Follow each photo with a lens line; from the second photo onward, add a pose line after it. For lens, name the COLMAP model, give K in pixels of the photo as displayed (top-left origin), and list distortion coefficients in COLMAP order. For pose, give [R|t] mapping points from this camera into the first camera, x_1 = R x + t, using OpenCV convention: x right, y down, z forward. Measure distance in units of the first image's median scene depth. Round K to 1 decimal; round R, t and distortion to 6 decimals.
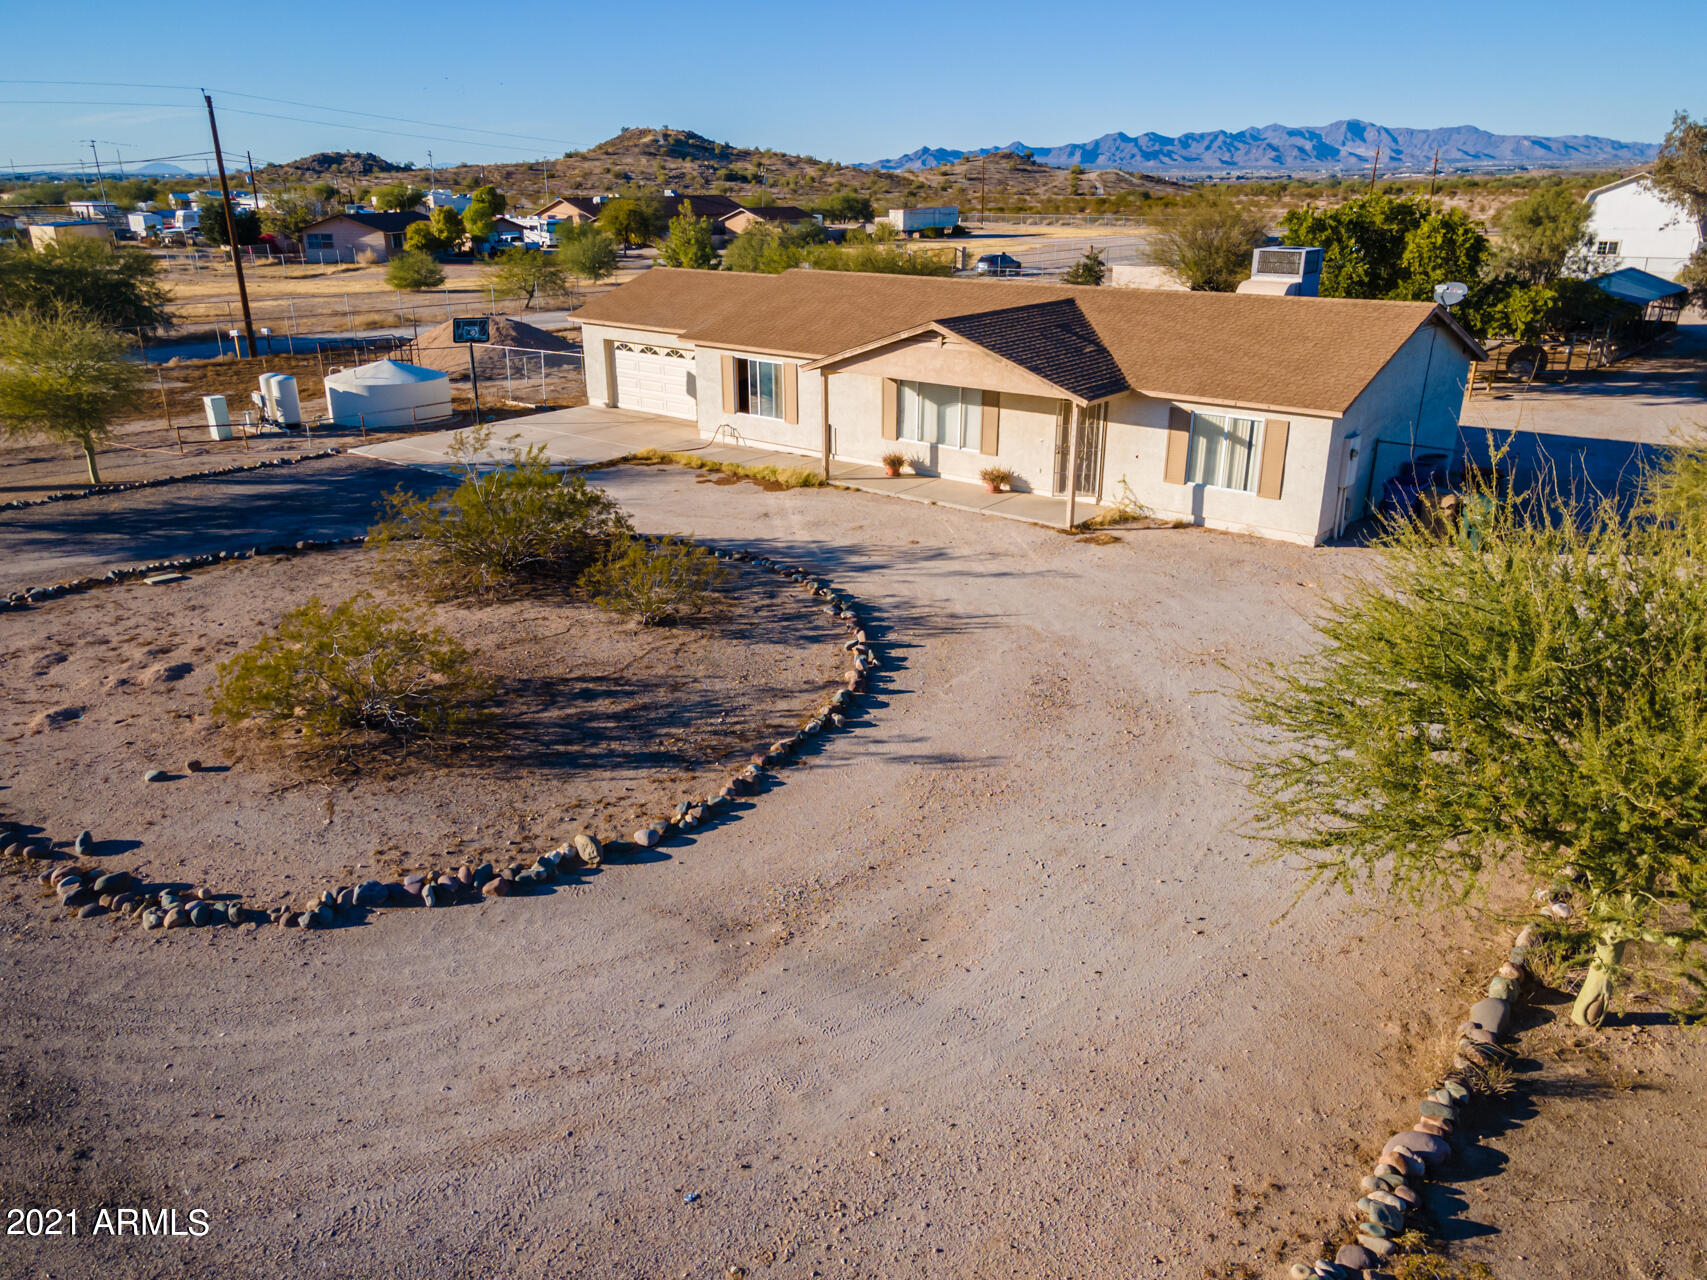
lens RADIAL K [[1245.5, 0, 839.9], [0, 1245.5, 645.3], [0, 0, 1]] dist [0.030504, 0.024876]
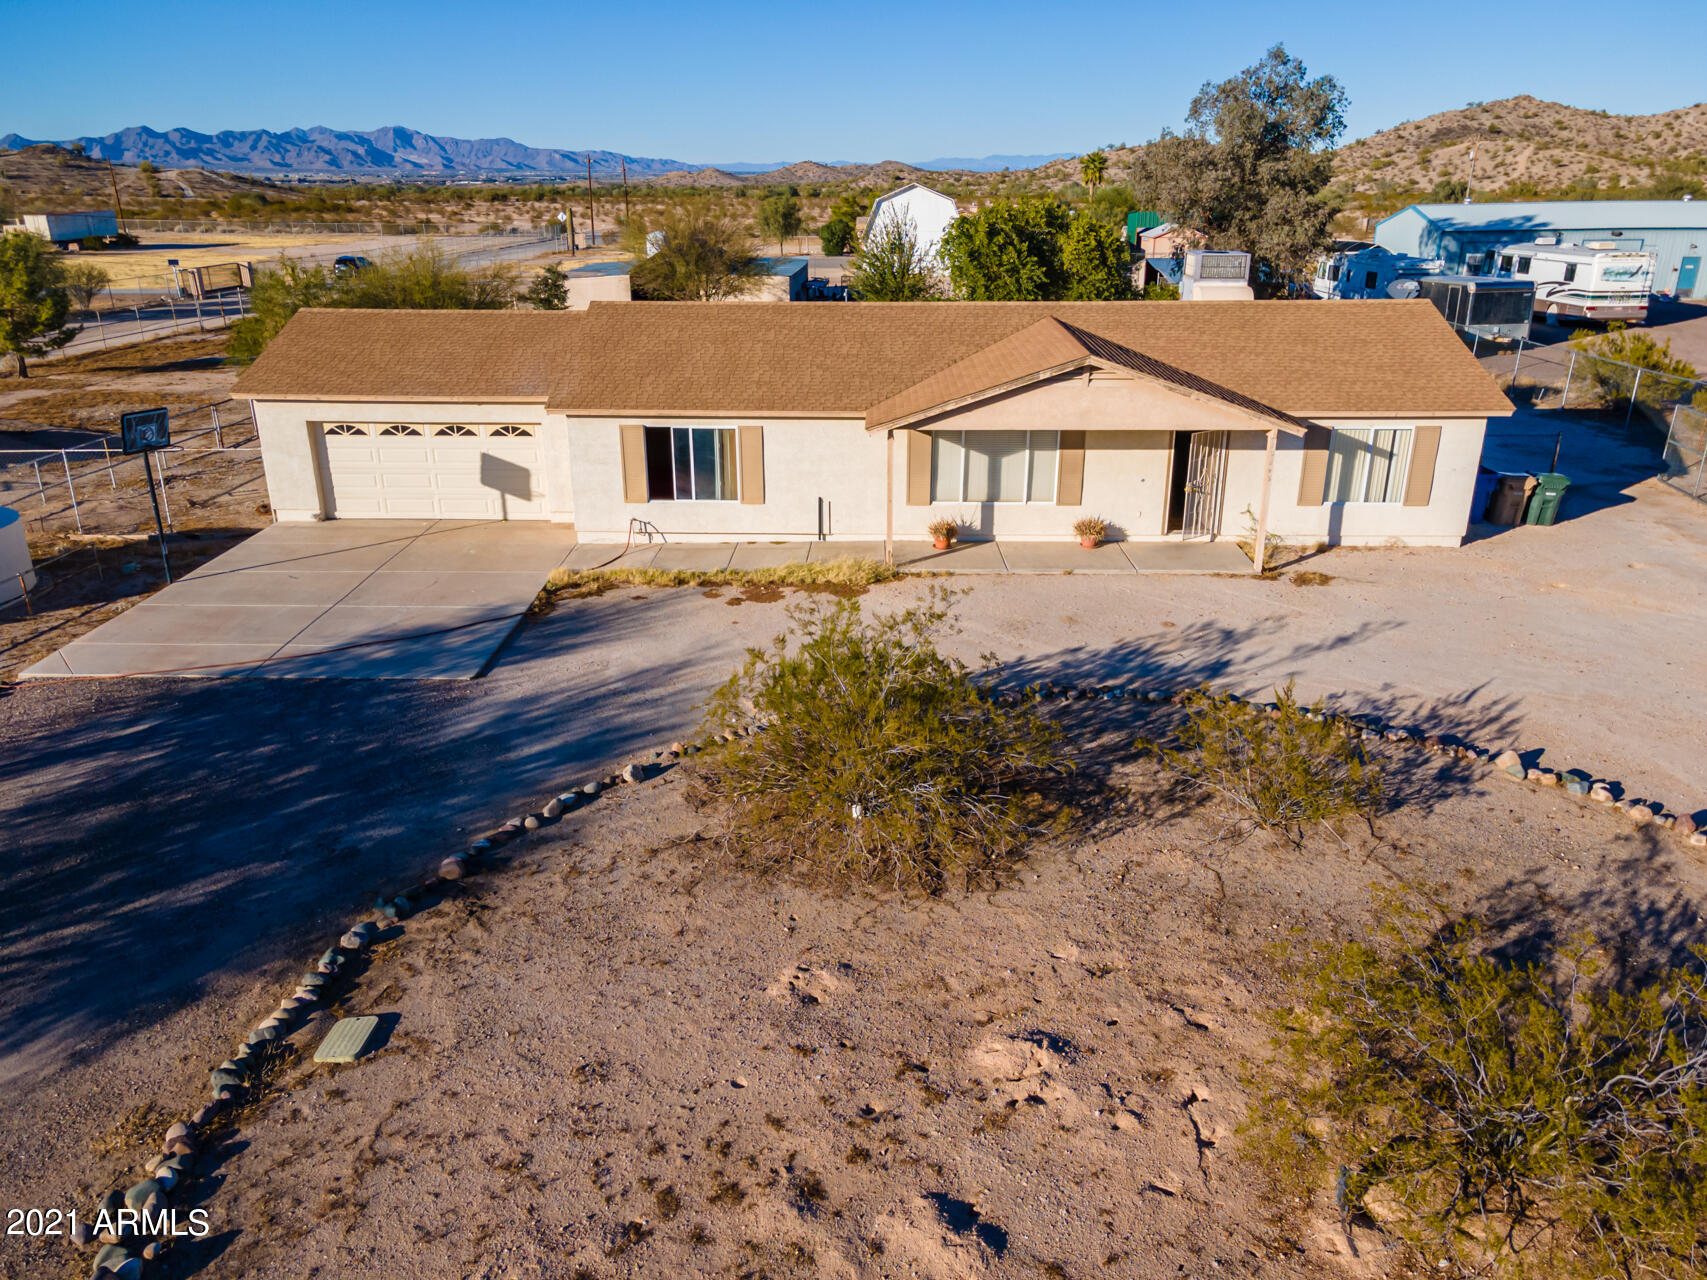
lens RADIAL K [[1245.5, 0, 843.1], [0, 1245.5, 645.7], [0, 0, 1]] dist [0.030504, 0.024876]
pose [[0.779952, -0.217981, 0.586651, -0.463802], [0.219749, 0.973084, 0.069411, -0.136333], [-0.585991, 0.074779, 0.806860, 0.368373]]
